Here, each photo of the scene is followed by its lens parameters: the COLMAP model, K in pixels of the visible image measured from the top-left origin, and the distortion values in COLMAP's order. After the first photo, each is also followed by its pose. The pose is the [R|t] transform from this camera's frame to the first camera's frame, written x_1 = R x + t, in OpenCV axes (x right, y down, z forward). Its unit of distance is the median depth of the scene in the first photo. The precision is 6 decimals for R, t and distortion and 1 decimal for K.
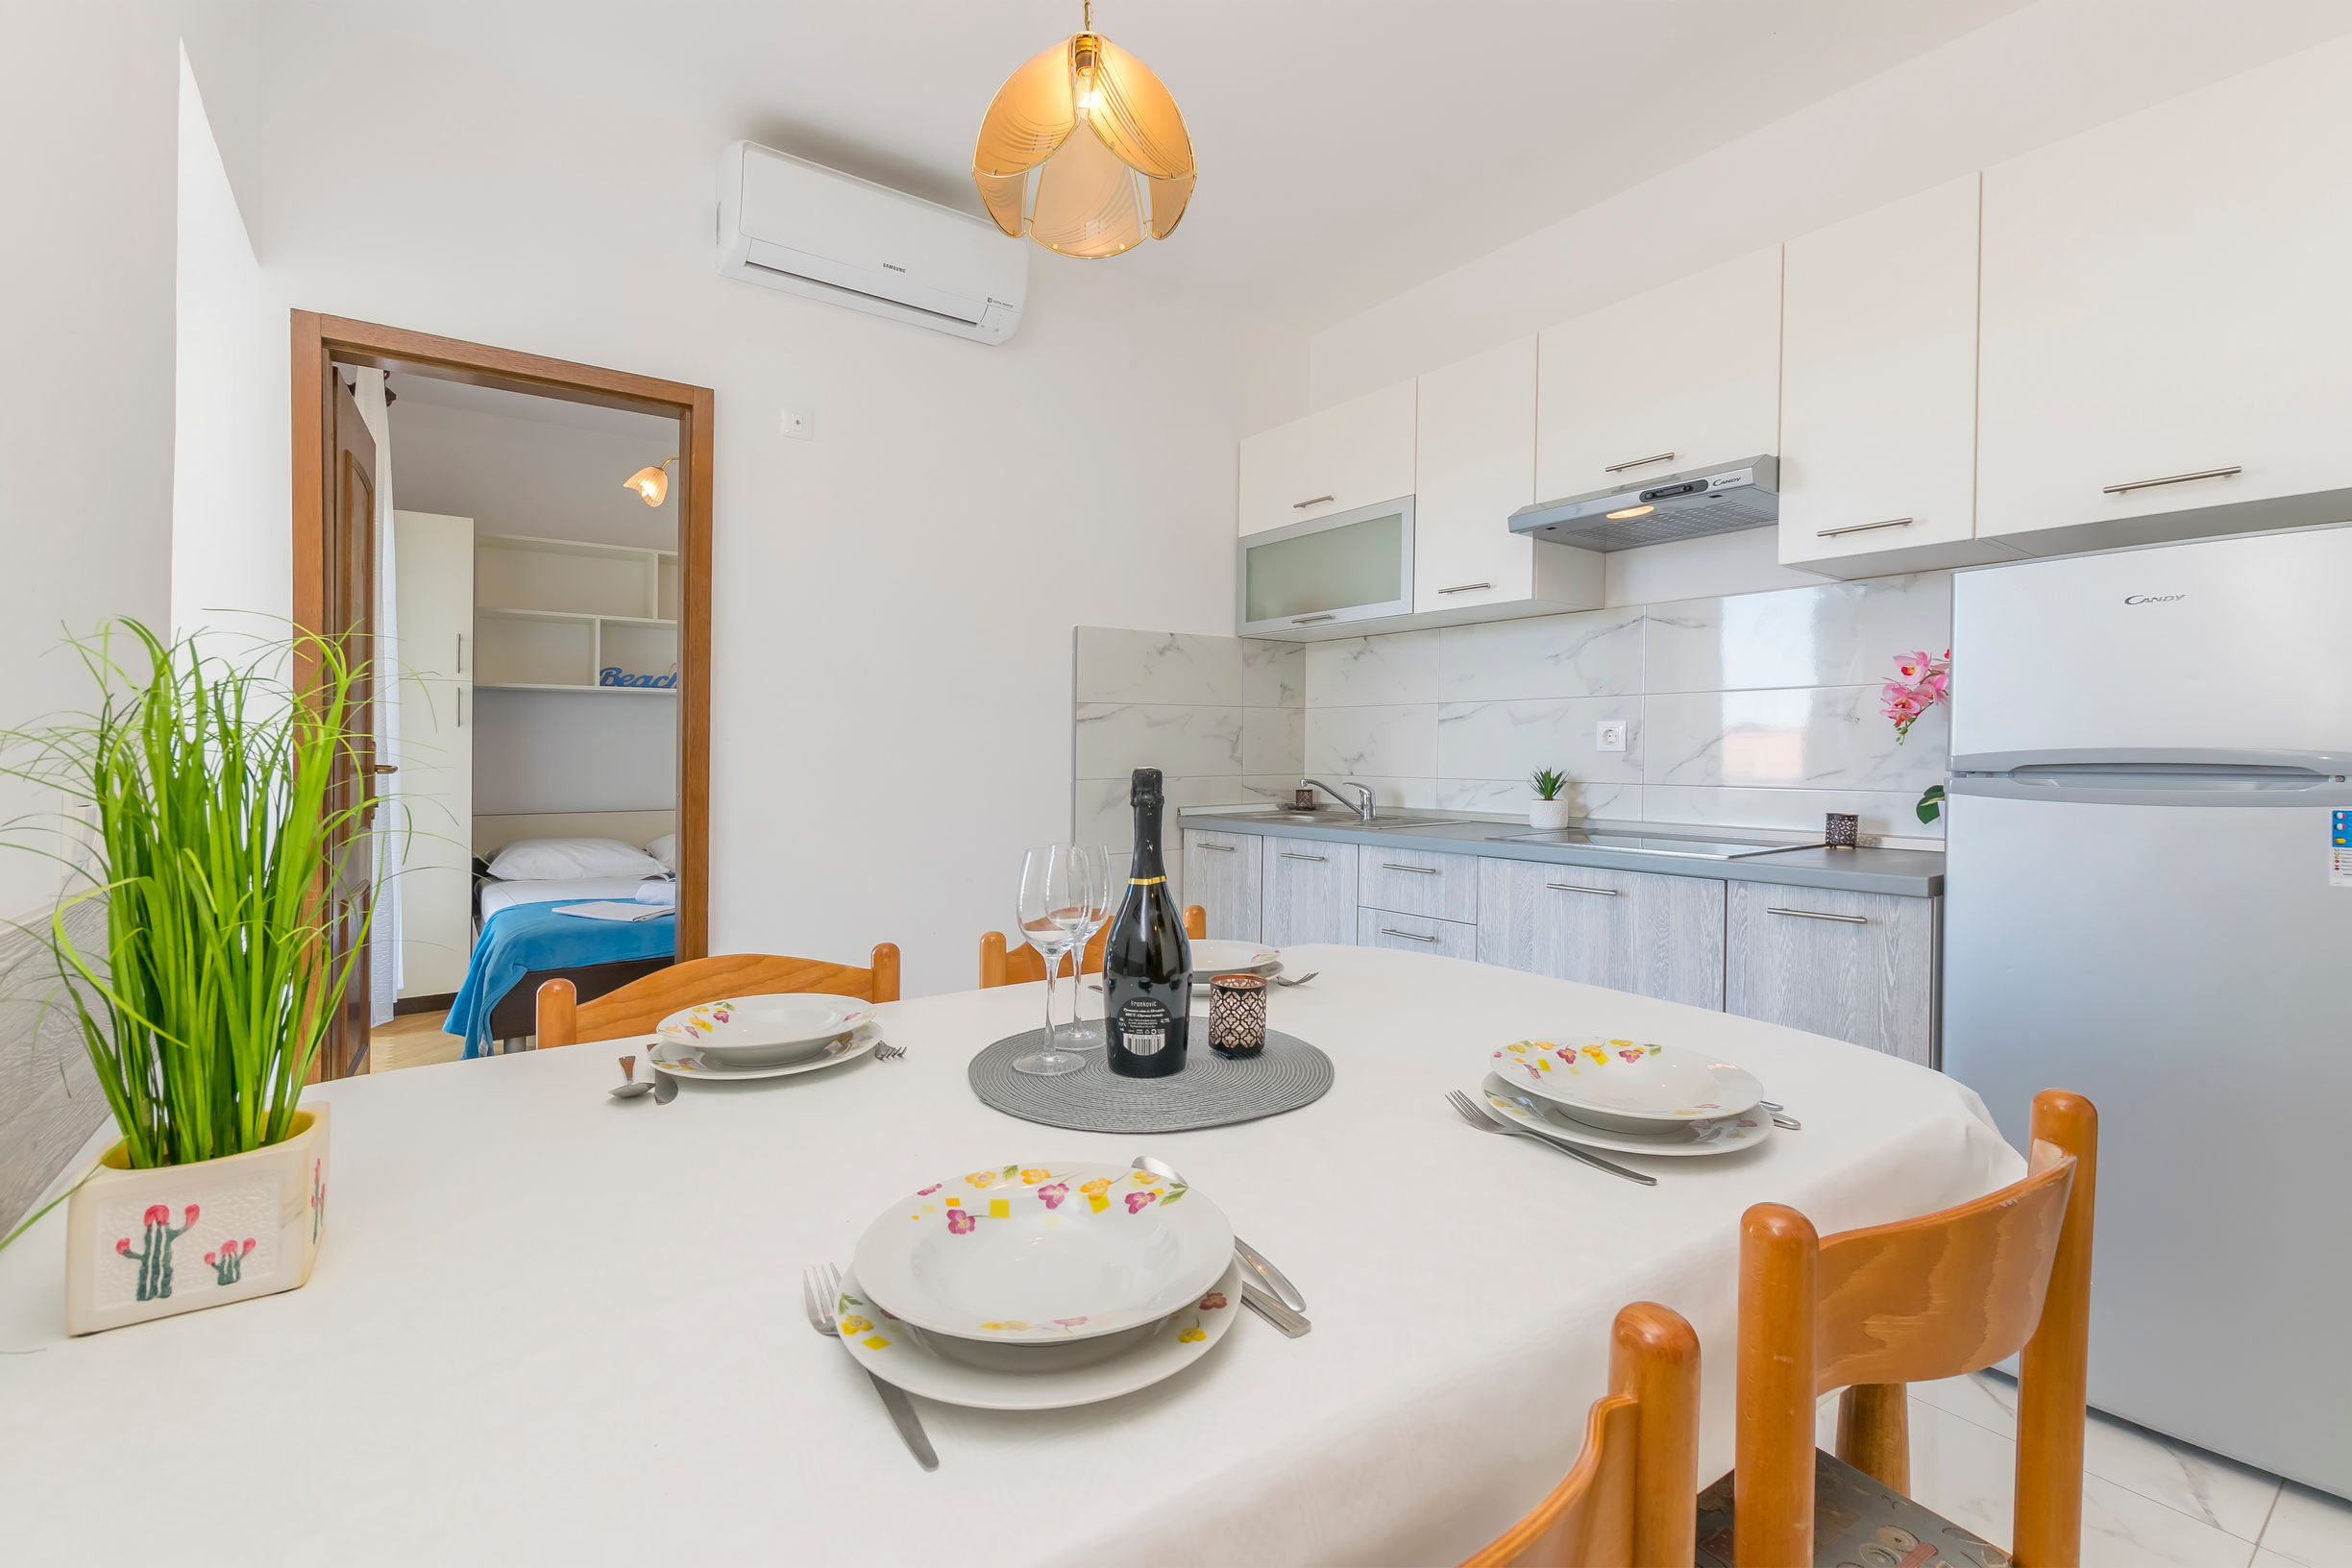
lens RADIAL K [[1029.6, 0, 1166.6], [0, 1029.6, 771.6], [0, 0, 1]] dist [0.000649, -0.001210]
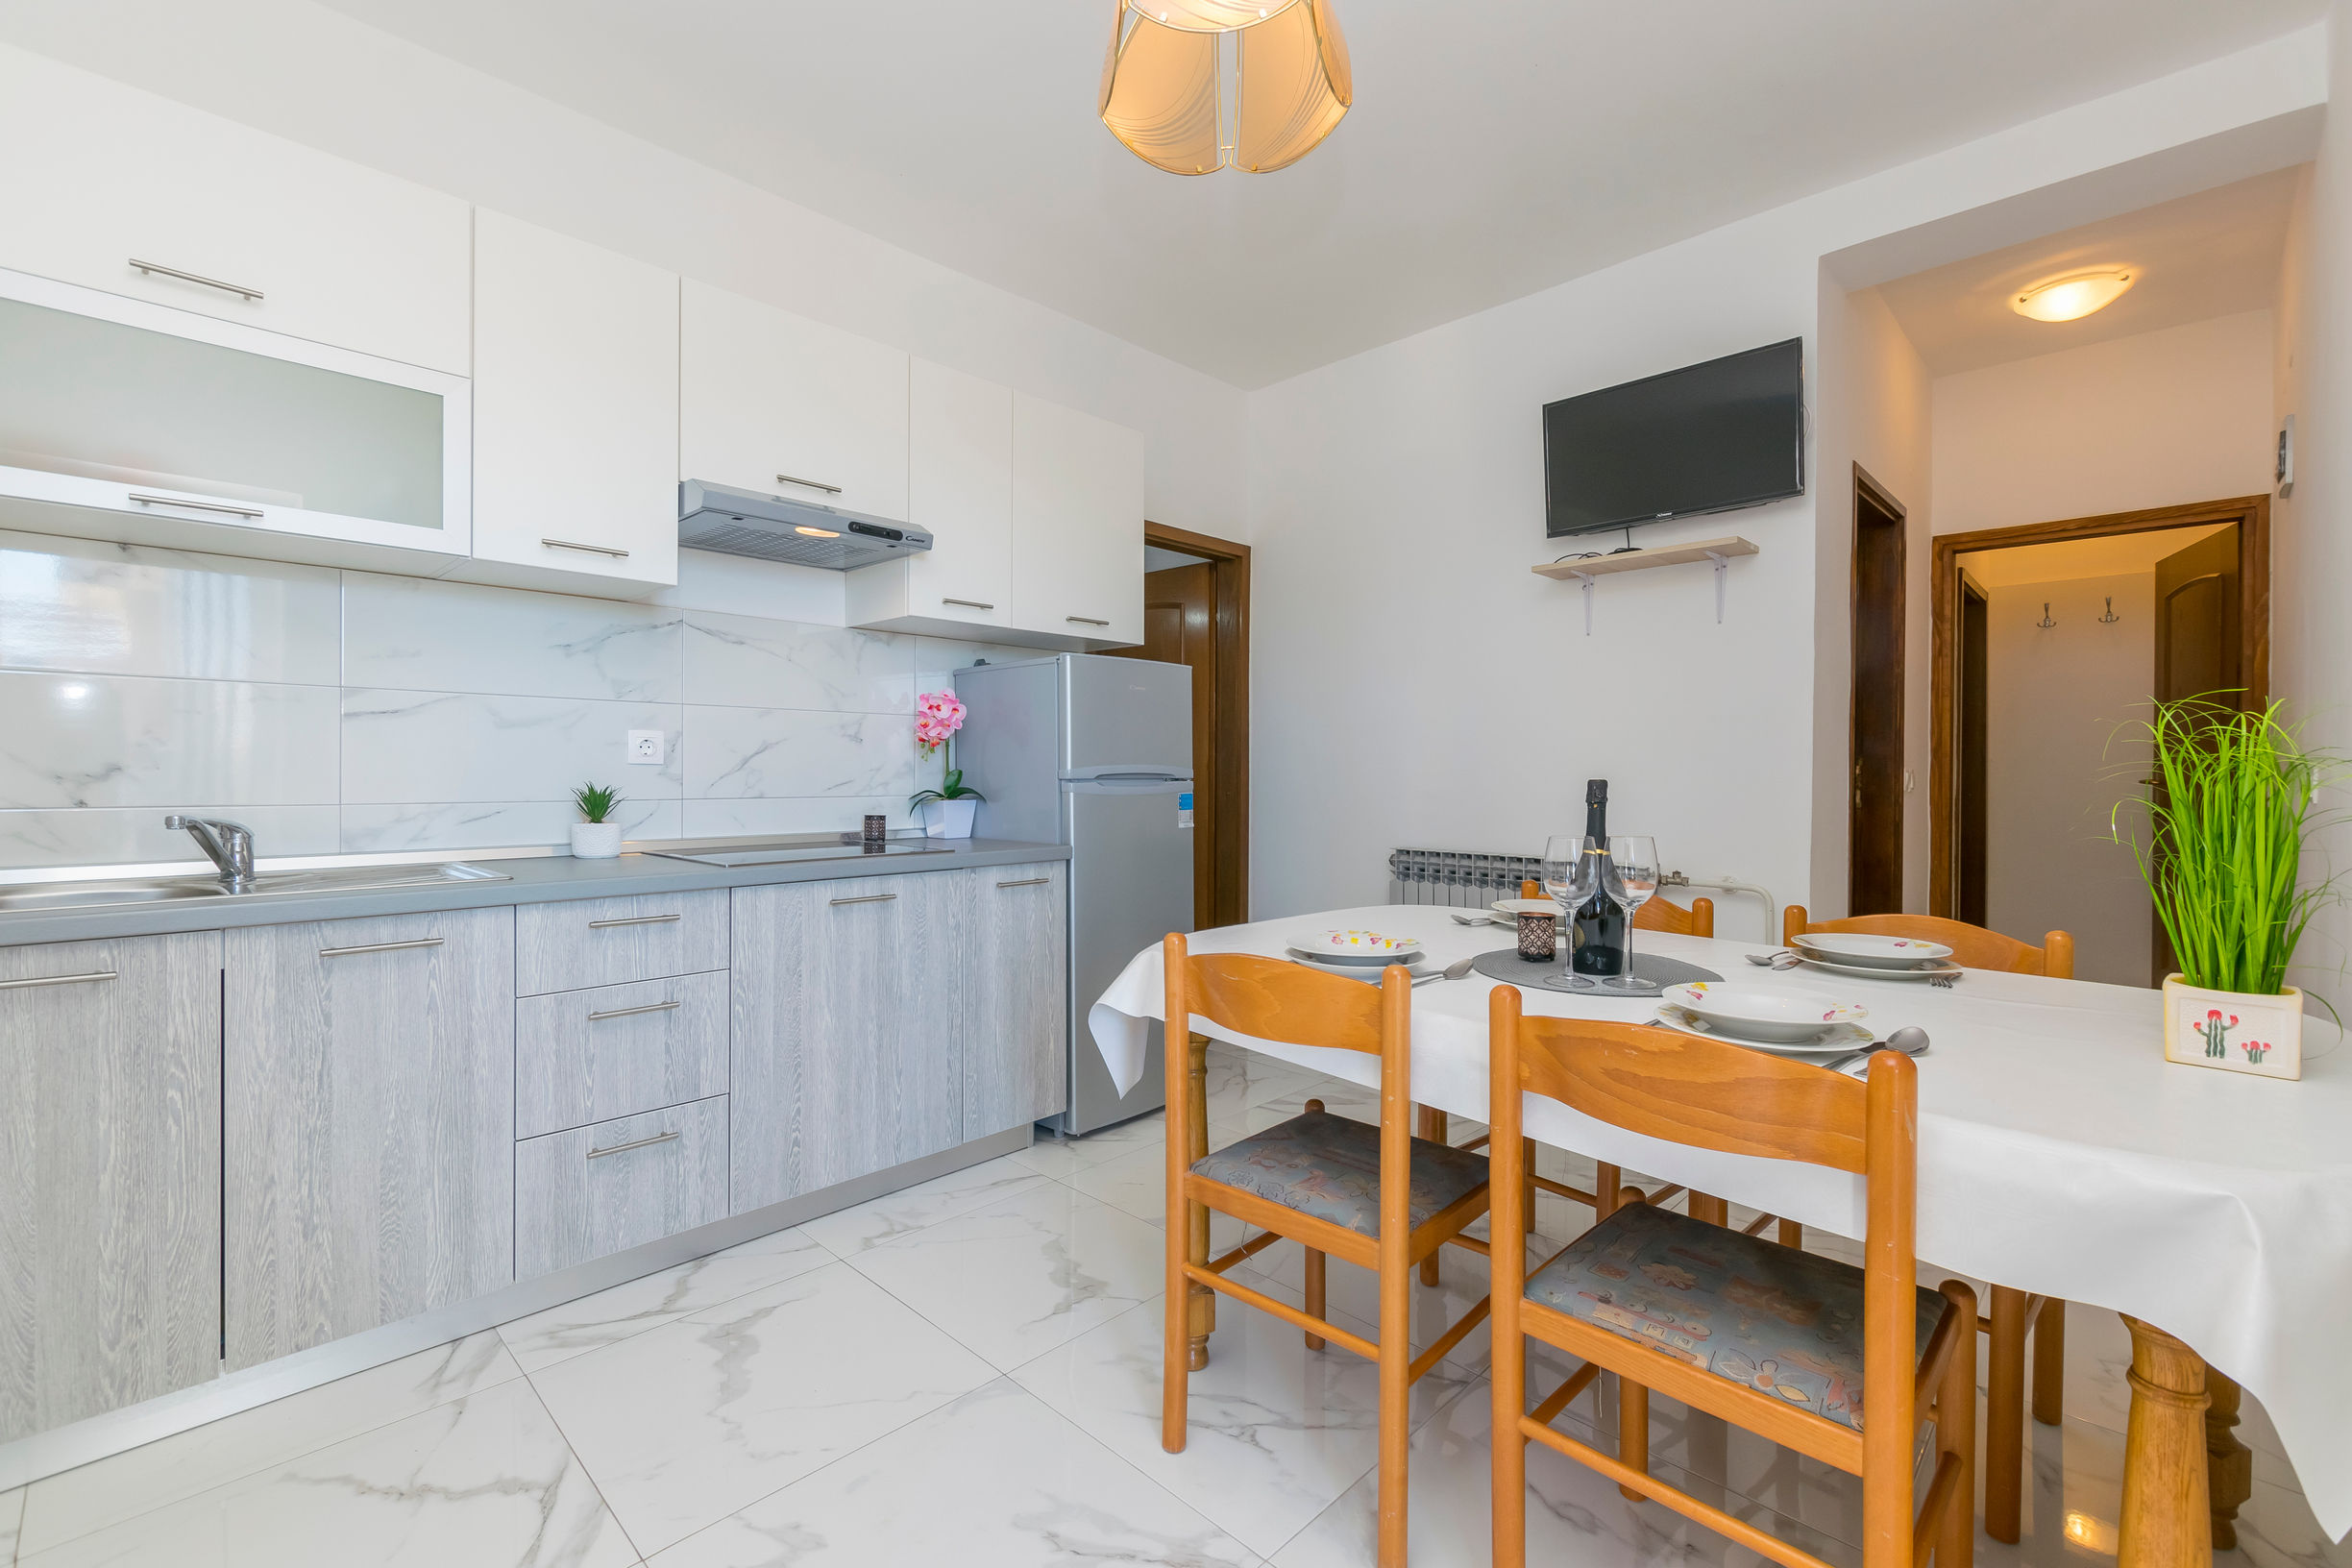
lens RADIAL K [[1029.6, 0, 1178.4], [0, 1029.6, 788.0], [0, 0, 1]] dist [0.000649, -0.001210]
pose [[-0.180332, -0.019480, 0.983413, -0.655259], [0.013394, 0.999663, 0.022257, -0.015358], [-0.983515, 0.017185, -0.180011, 0.862505]]
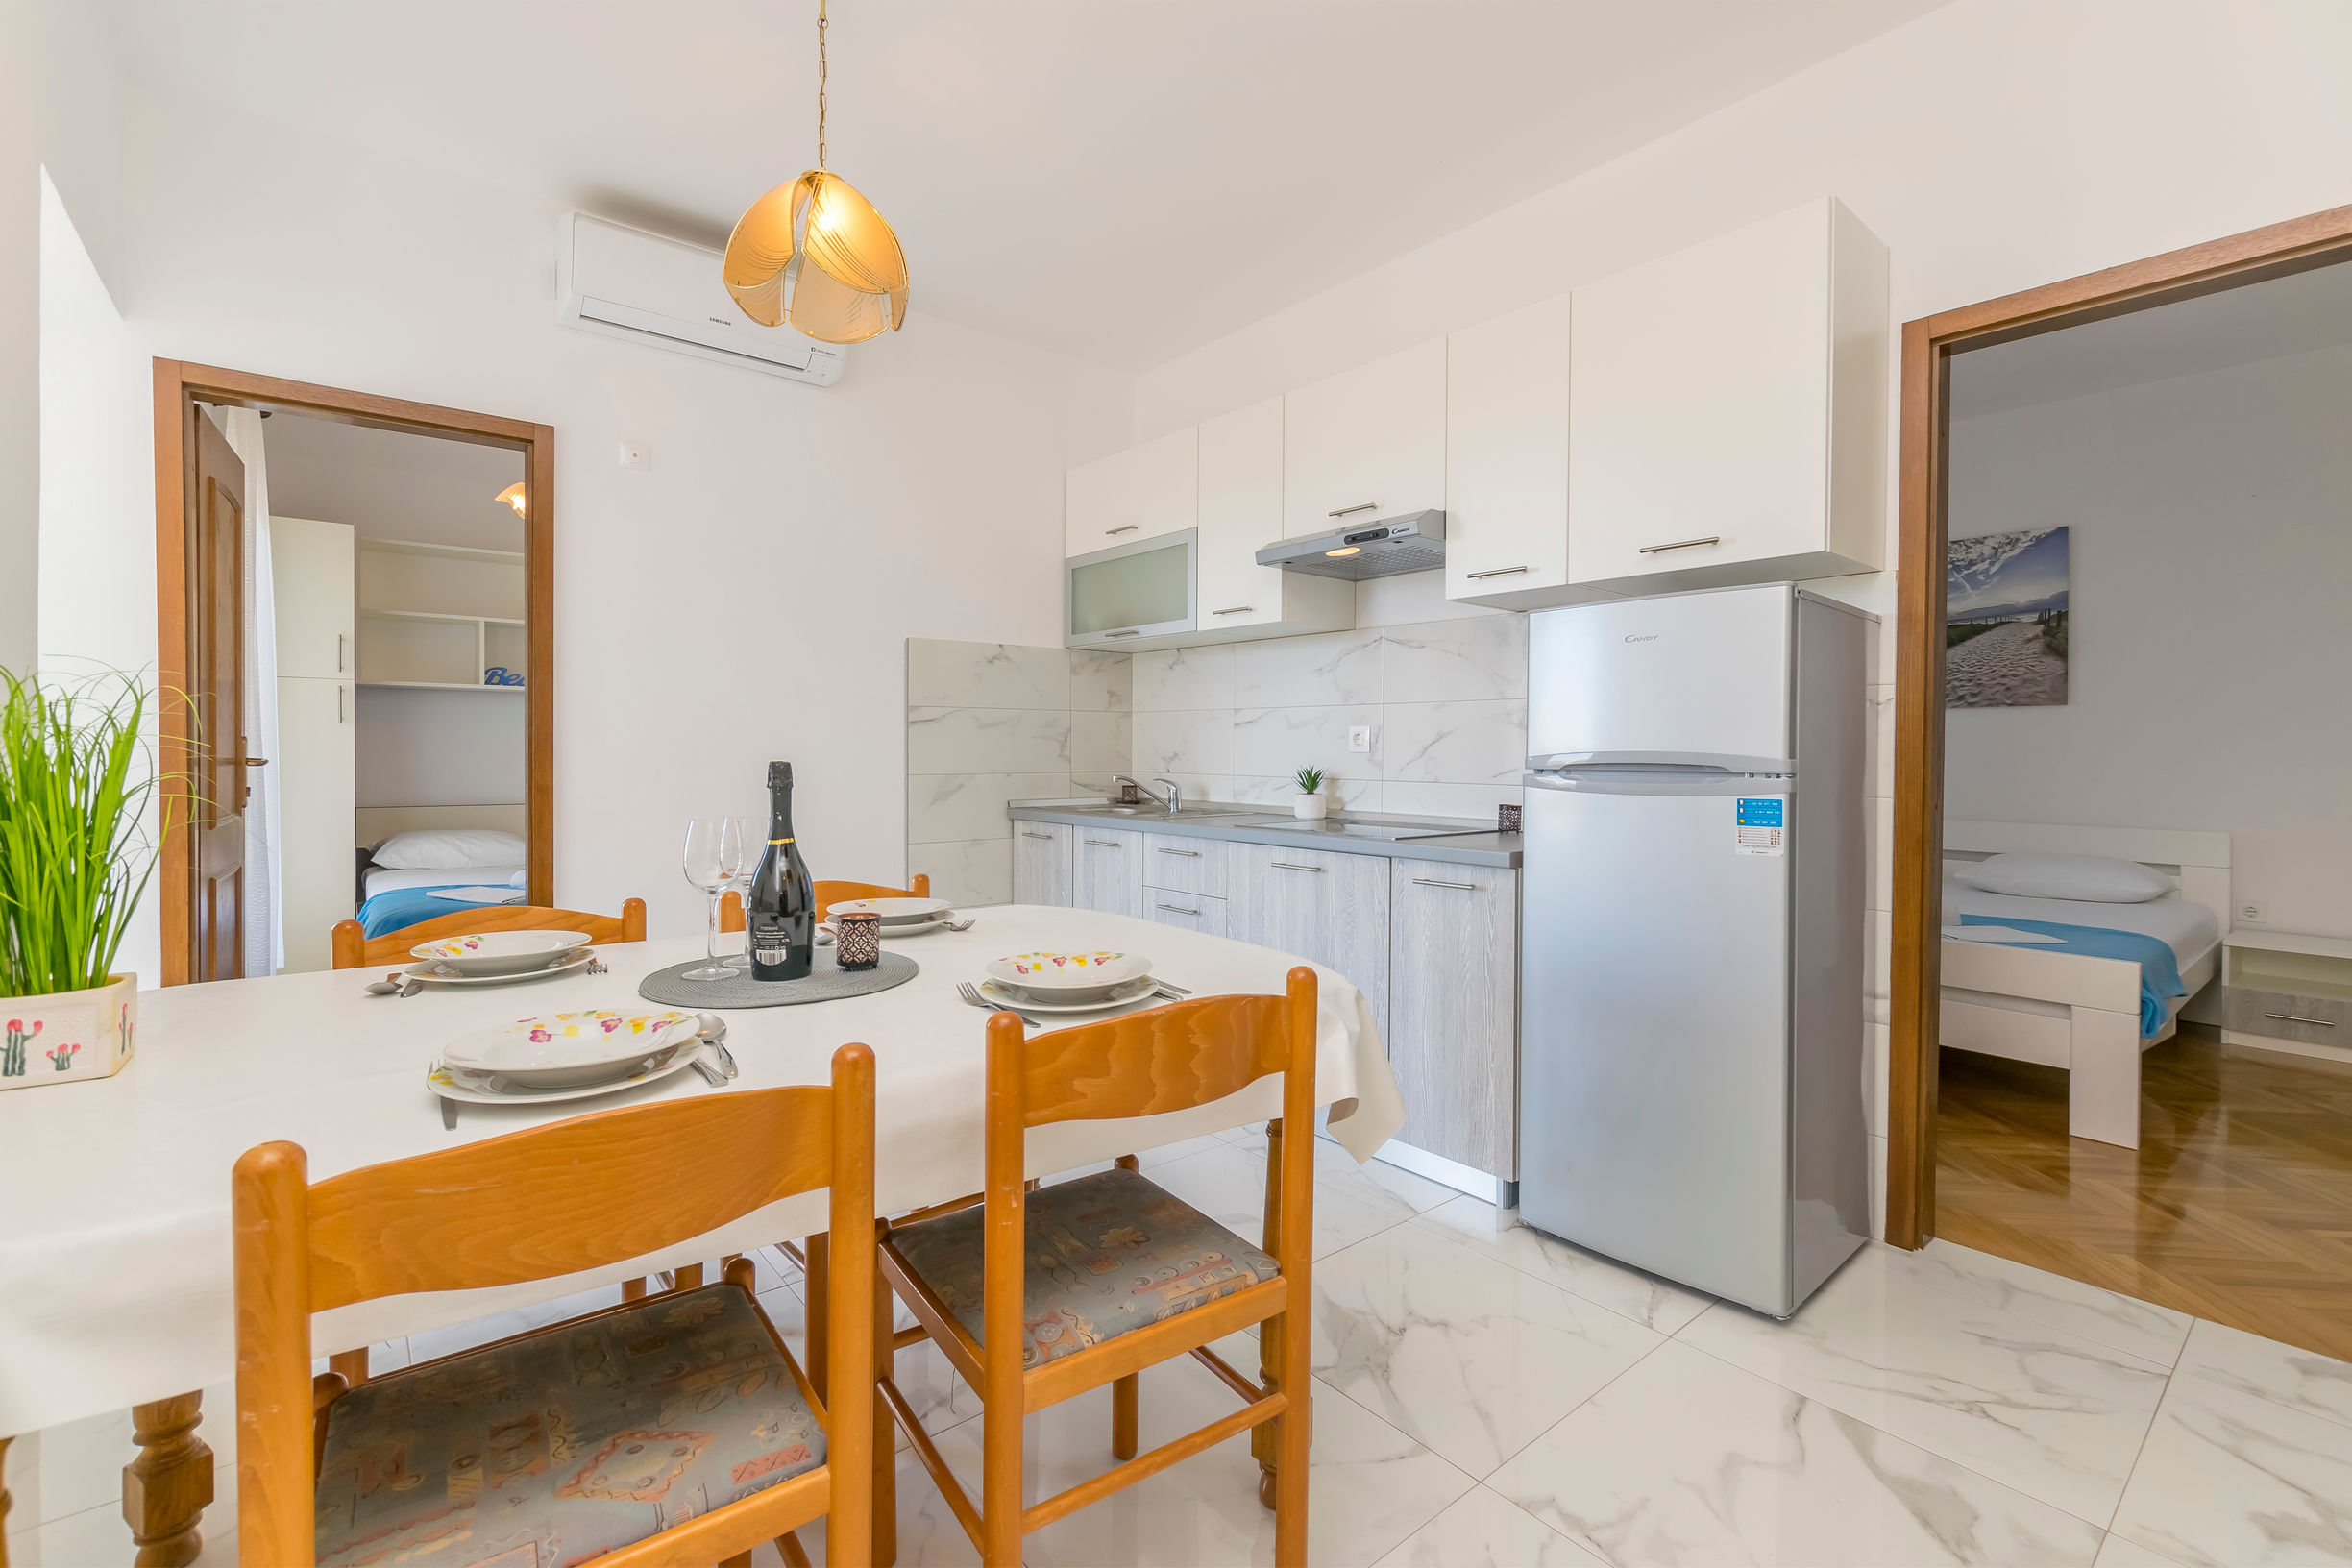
lens RADIAL K [[1029.6, 0, 1180.9], [0, 1029.6, 785.6], [0, 0, 1]] dist [0.000649, -0.001210]
pose [[0.998244, 0.004287, 0.059085, 0.197243], [-0.005115, 0.999891, 0.013871, 0.003495], [-0.059019, -0.014148, 0.998157, -0.188494]]
